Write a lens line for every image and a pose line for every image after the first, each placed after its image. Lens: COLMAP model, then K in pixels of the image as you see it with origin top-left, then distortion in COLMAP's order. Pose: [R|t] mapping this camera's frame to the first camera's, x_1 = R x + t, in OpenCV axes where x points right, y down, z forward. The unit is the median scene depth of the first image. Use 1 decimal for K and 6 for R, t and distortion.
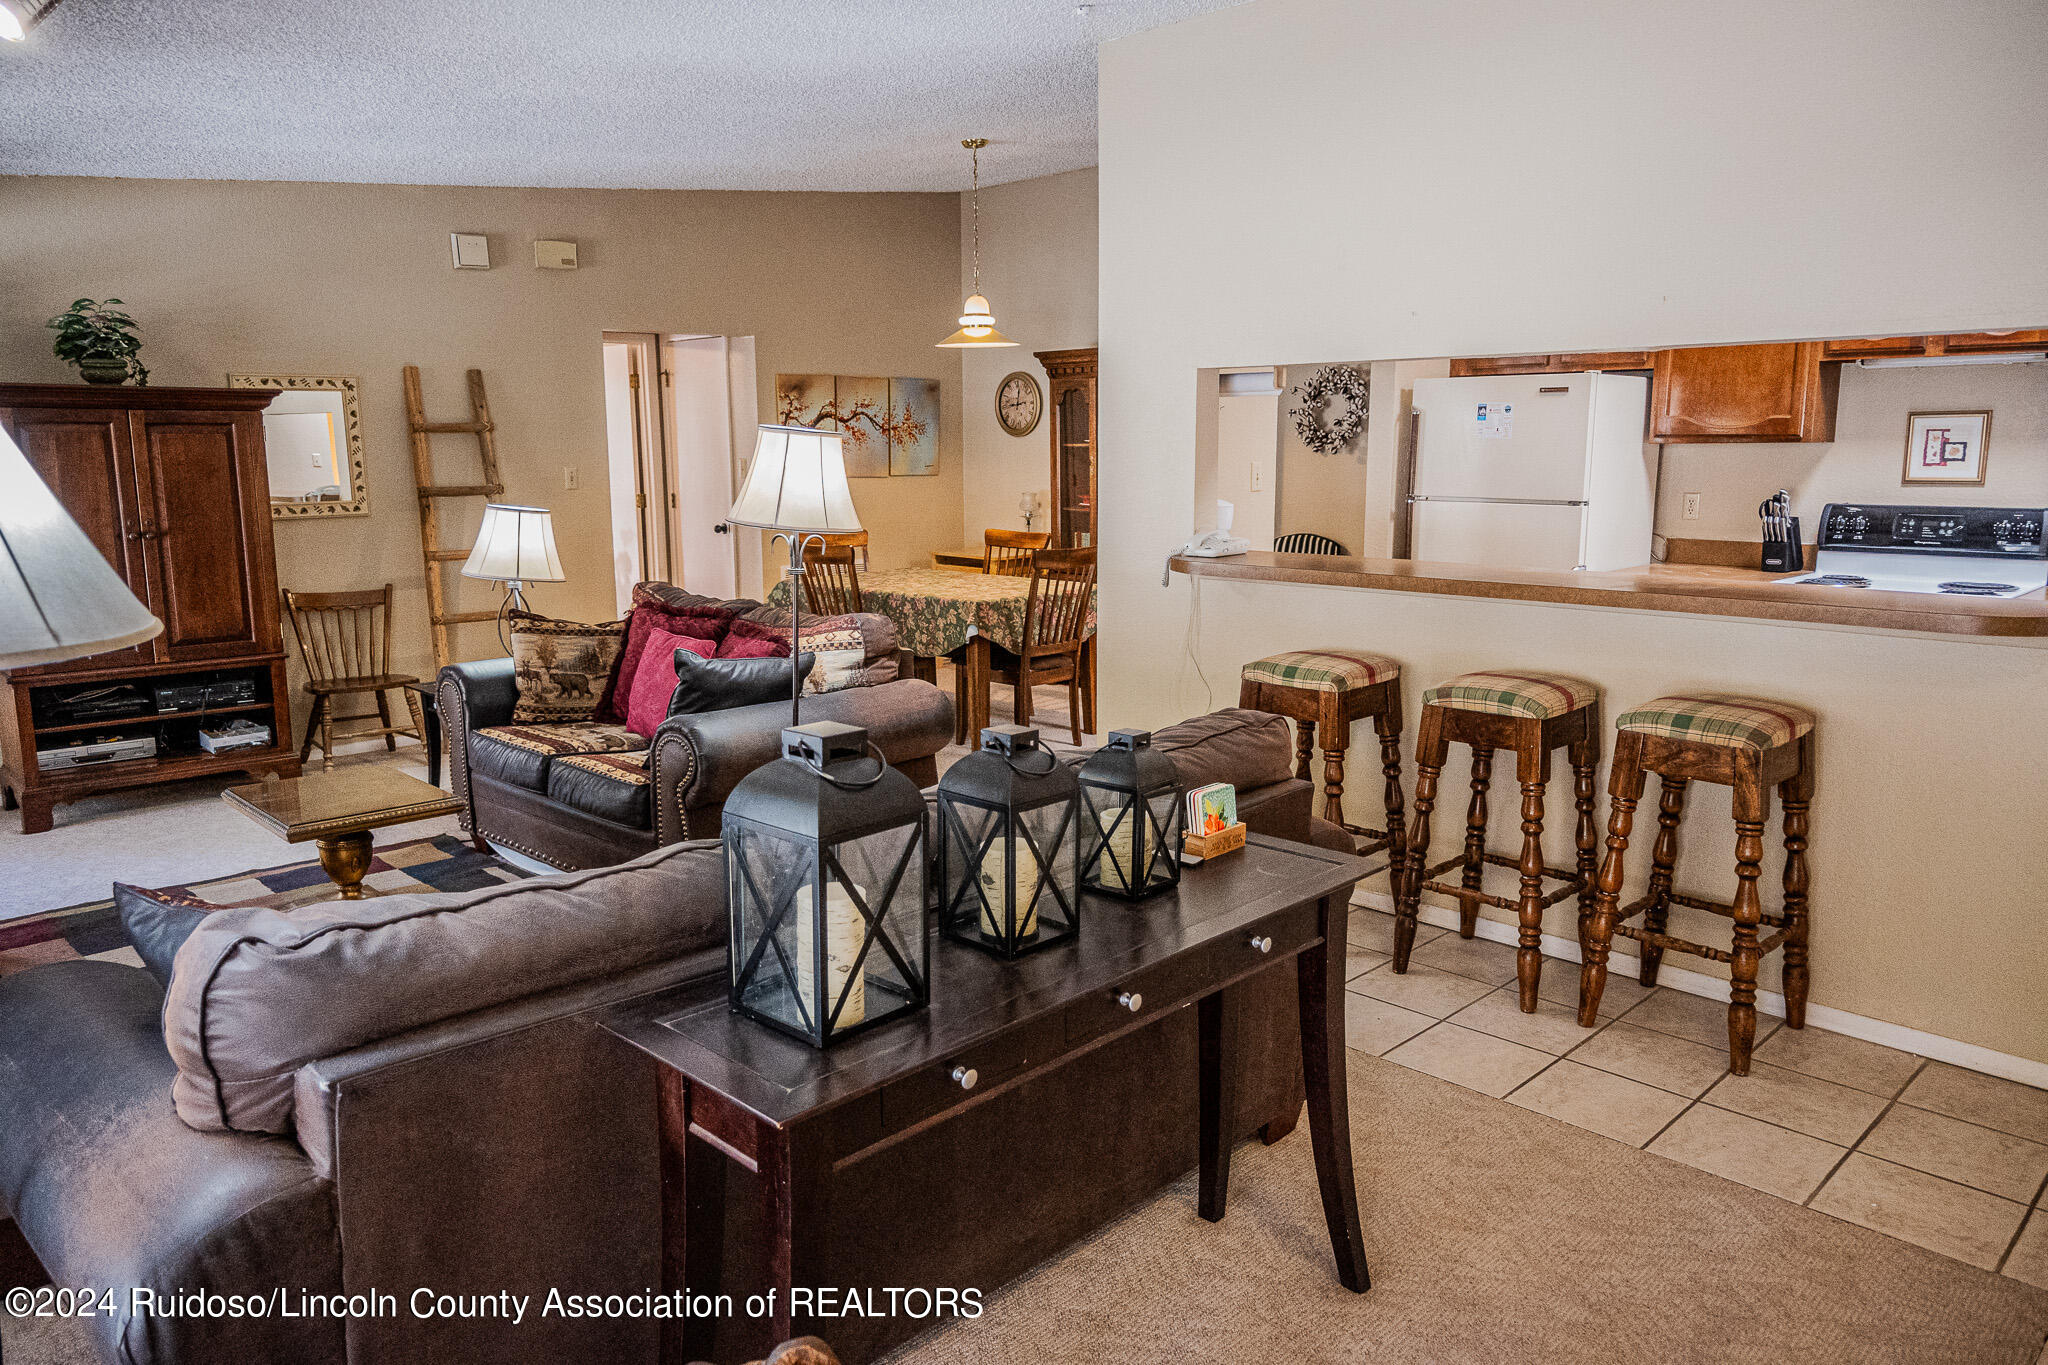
lens RADIAL K [[1390.5, 0, 1017.4], [0, 1390.5, 683.1], [0, 0, 1]] dist [0.002981, -0.001116]
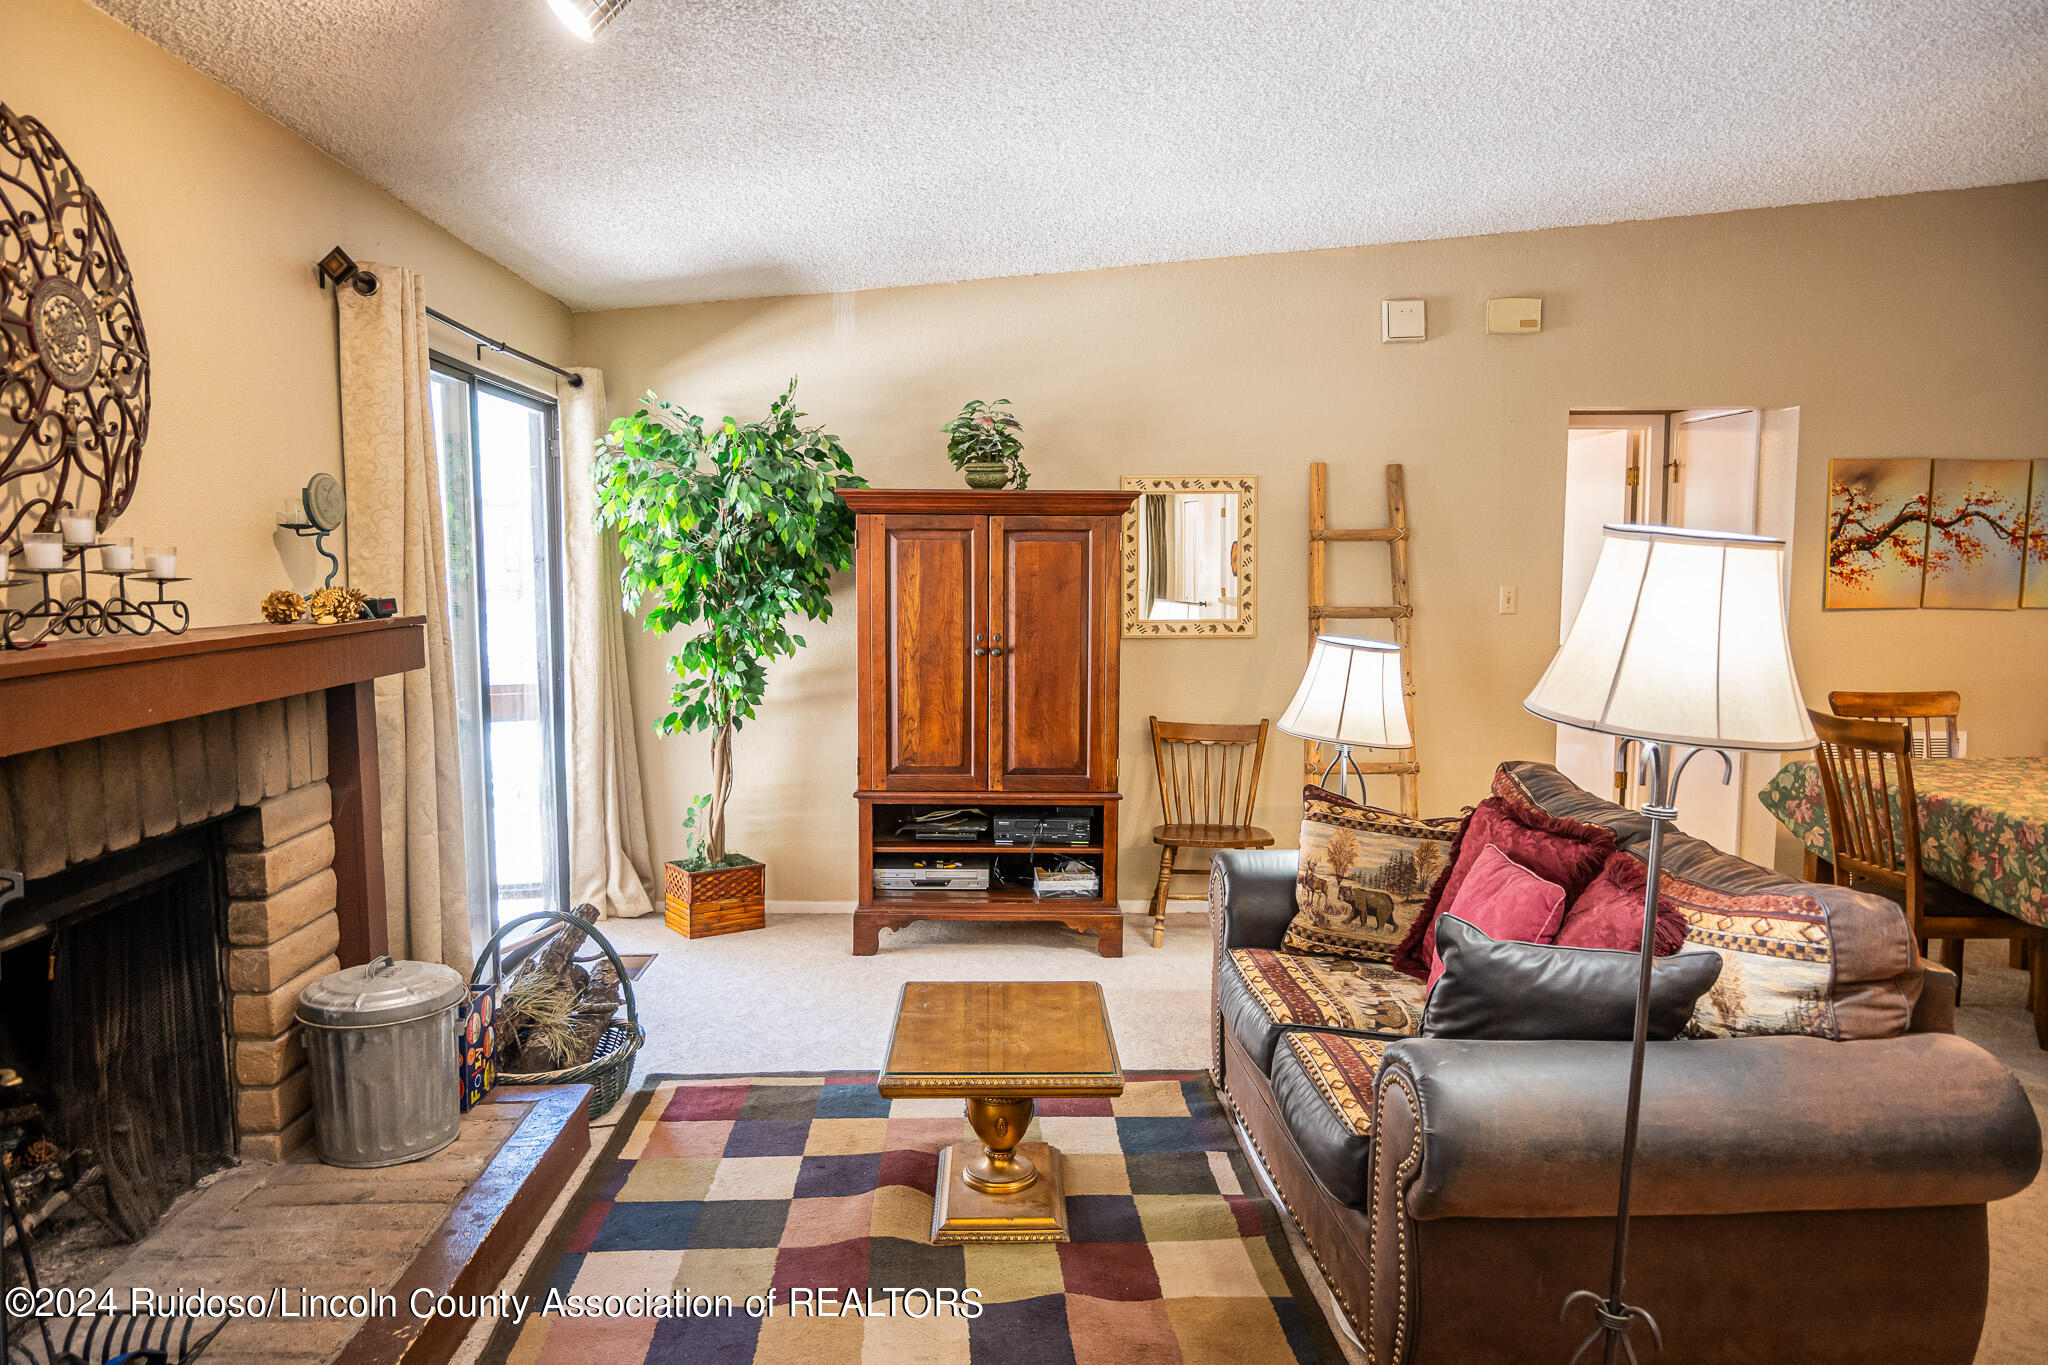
lens RADIAL K [[1398.3, 0, 1024.0], [0, 1398.3, 682.5], [0, 0, 1]] dist [-0.001931, -0.003759]
pose [[0.740277, 0.069158, -0.668736, 0.003671], [-0.121362, 0.992100, -0.031747, -0.055736], [0.661257, 0.104660, 0.742822, 0.313578]]
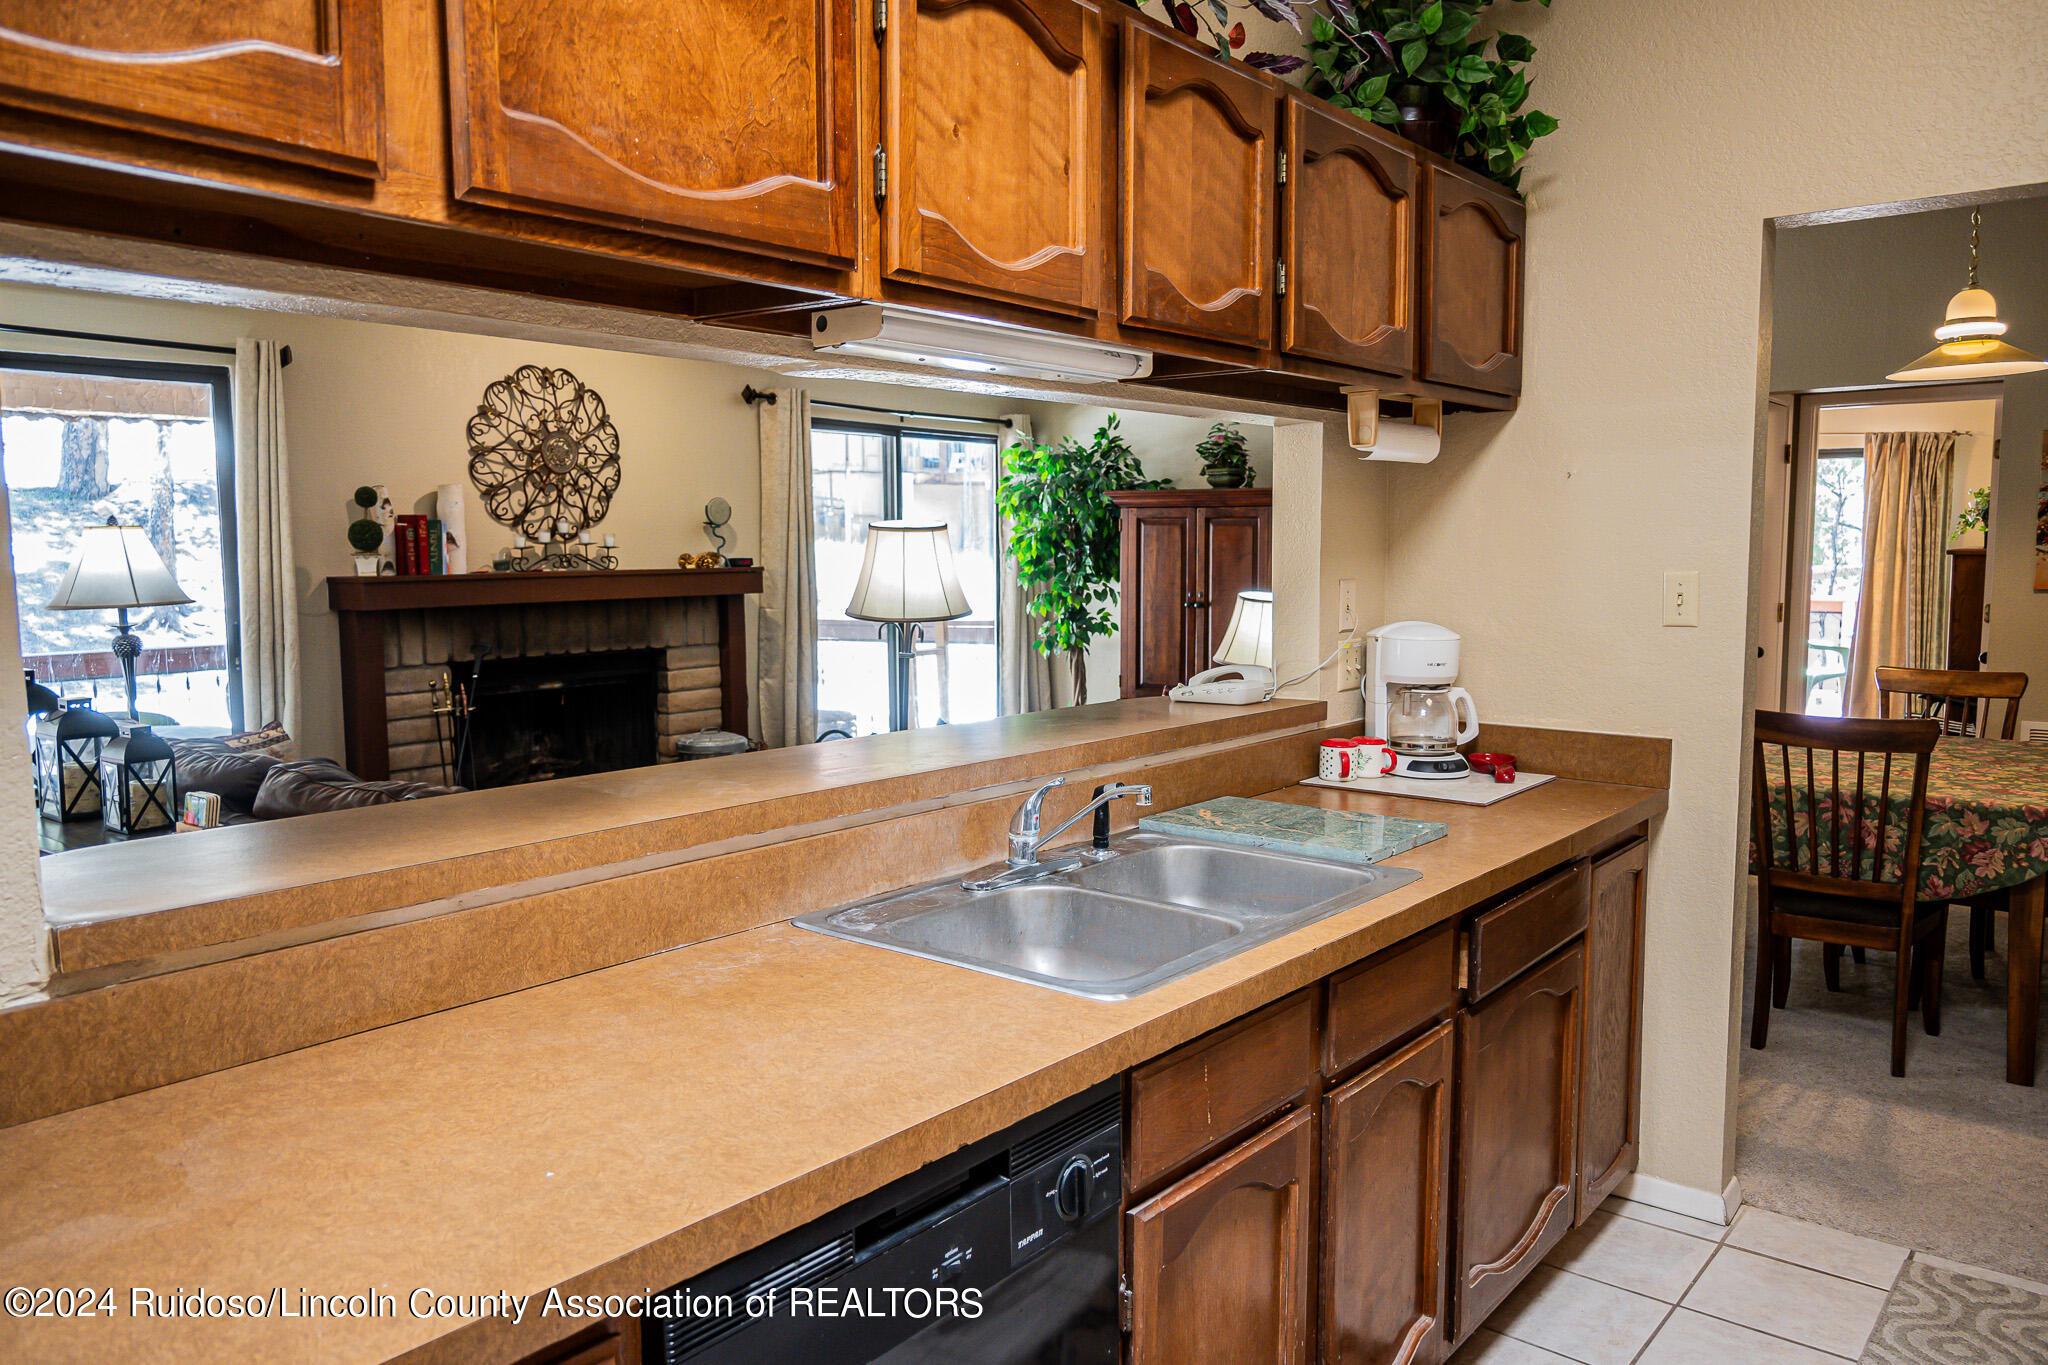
lens RADIAL K [[1432.3, 0, 1024.0], [0, 1432.3, 682.5], [0, 0, 1]] dist [0.007481, 0.002163]
pose [[0.134785, 0.104827, -0.985314, 0.621179], [-0.169345, 0.982195, 0.081330, -0.108515], [0.976297, 0.155896, 0.150138, 0.614986]]
